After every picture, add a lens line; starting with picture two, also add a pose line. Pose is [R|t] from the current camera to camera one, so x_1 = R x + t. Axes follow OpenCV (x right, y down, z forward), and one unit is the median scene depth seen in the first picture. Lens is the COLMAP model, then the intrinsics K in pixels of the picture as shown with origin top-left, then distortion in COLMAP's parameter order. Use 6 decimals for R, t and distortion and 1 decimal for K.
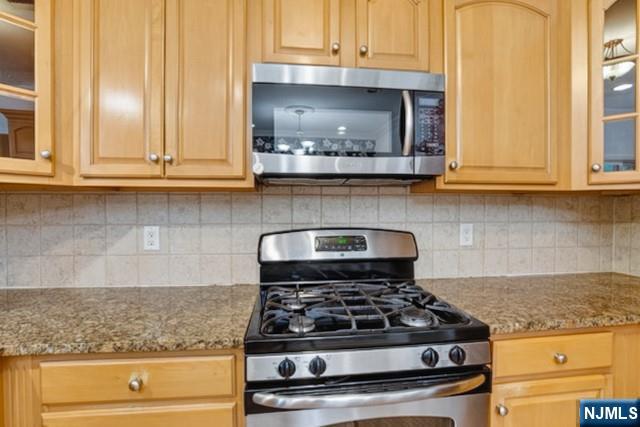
lens RADIAL K [[303.5, 0, 323.0], [0, 303.5, 214.3], [0, 0, 1]] dist [-0.056722, 0.023599]
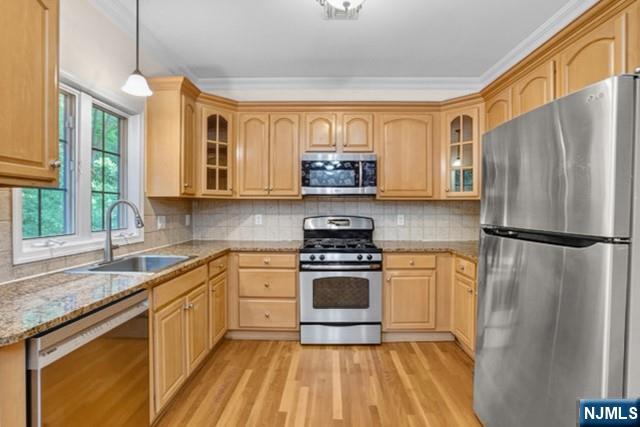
lens RADIAL K [[303.5, 0, 323.0], [0, 303.5, 214.3], [0, 0, 1]] dist [-0.056722, 0.023599]
pose [[0.990814, 0.006486, -0.135074, 0.298776], [-0.005199, 0.999938, 0.009878, 0.013135], [0.135130, -0.009085, 0.990786, -1.539676]]
